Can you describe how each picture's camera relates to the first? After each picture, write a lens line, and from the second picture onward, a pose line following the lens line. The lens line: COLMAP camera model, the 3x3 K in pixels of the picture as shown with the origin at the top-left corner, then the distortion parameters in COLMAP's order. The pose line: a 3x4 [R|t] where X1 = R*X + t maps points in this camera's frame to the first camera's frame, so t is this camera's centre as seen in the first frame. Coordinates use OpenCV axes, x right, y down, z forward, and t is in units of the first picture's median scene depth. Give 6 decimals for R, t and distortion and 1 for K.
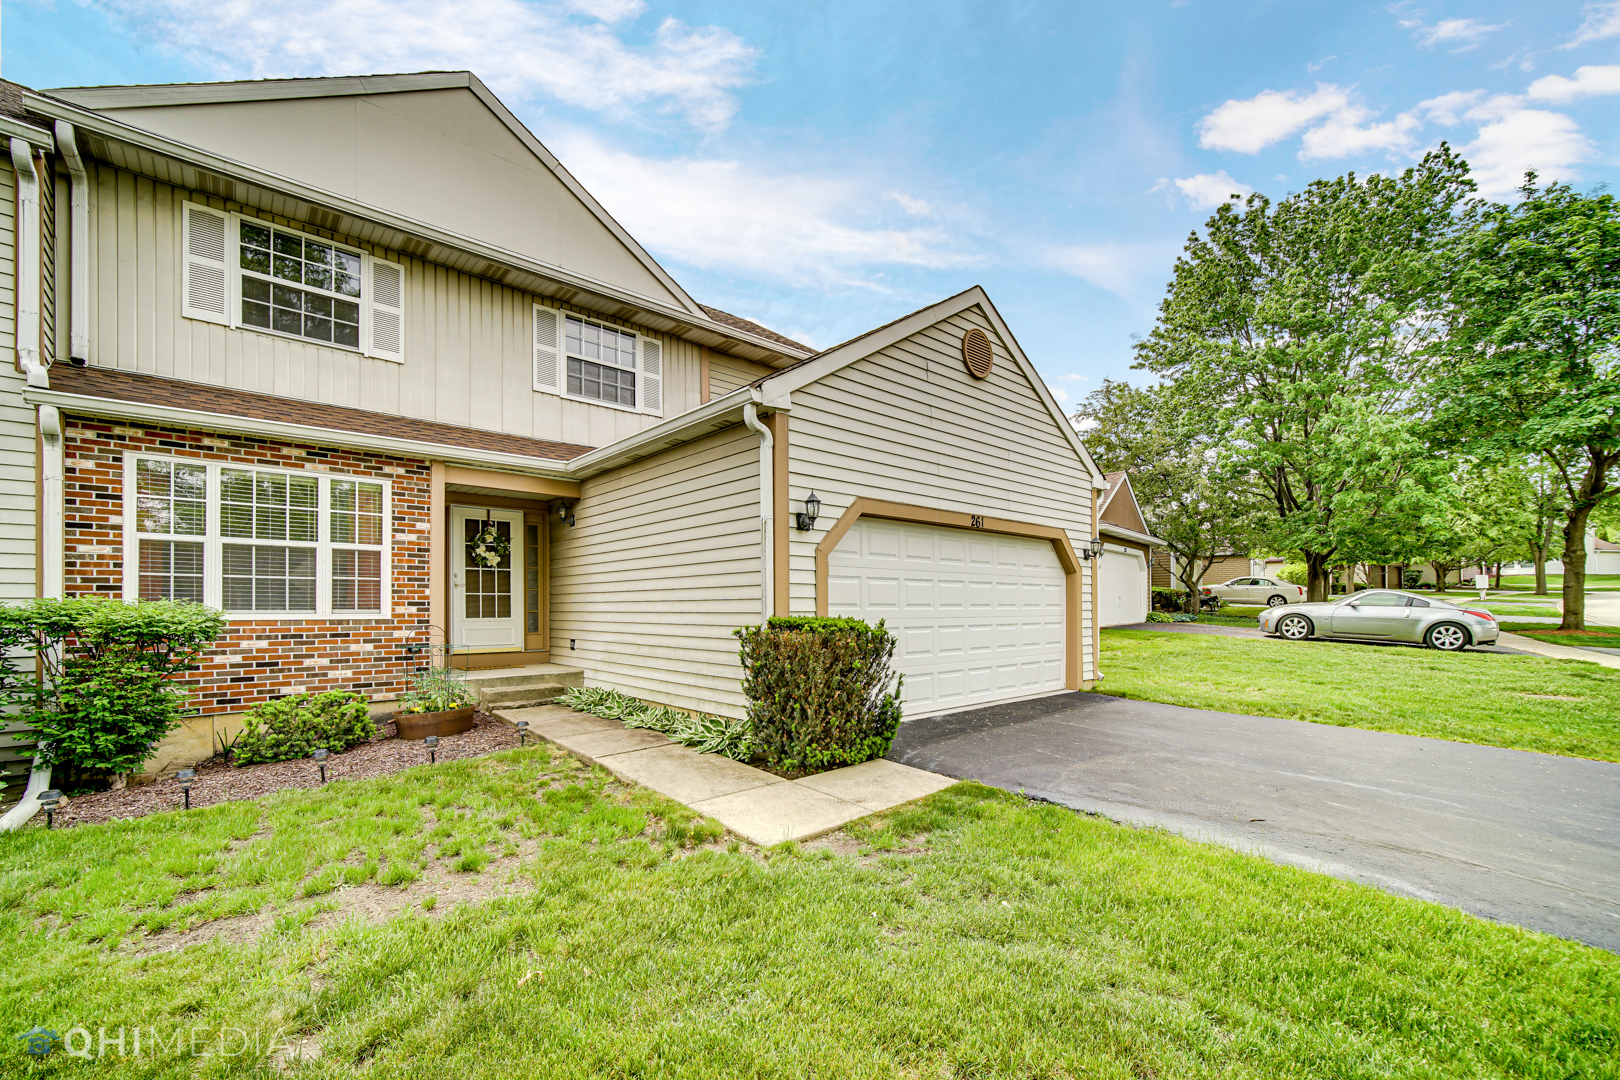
lens RADIAL K [[666.1, 0, 826.3], [0, 666.1, 602.4], [0, 0, 1]] dist [-0.000376, 0.000404]
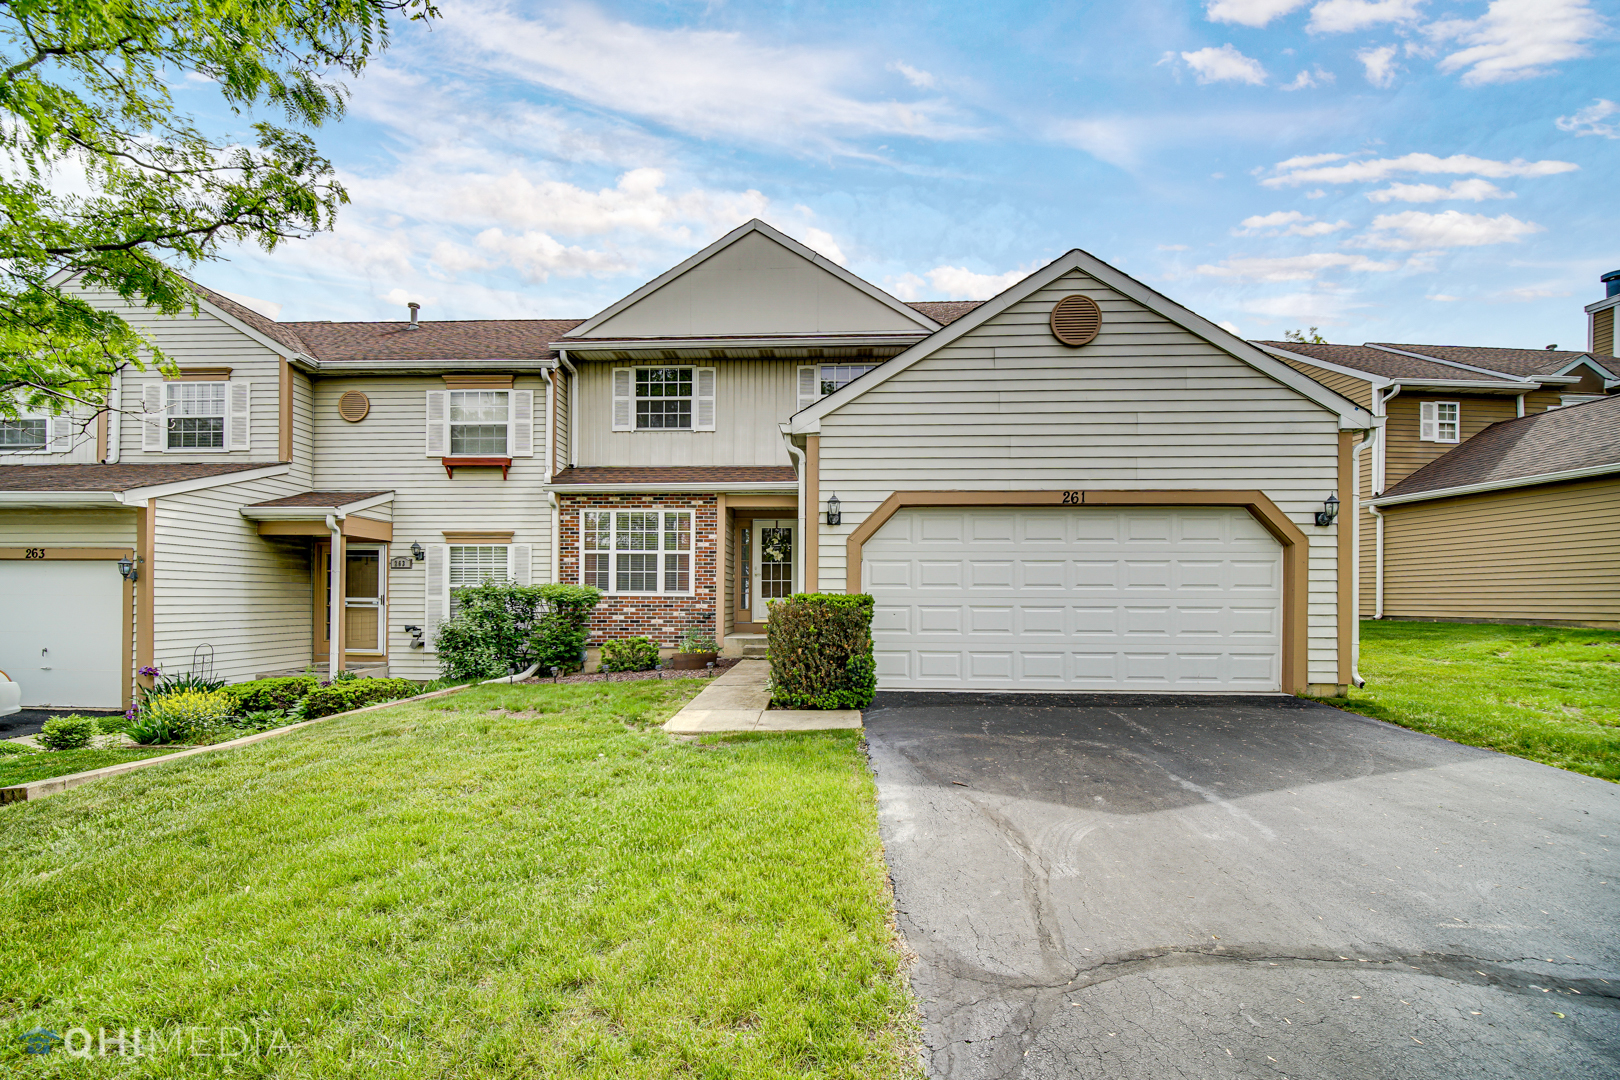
lens RADIAL K [[666.1, 0, 801.9], [0, 666.1, 594.8], [0, 0, 1]] dist [-0.000376, 0.000404]
pose [[0.712282, 0.002007, -0.701890, 0.665986], [-0.000131, 0.999996, 0.002727, 0.016709], [0.701893, -0.001850, 0.712280, 0.052006]]
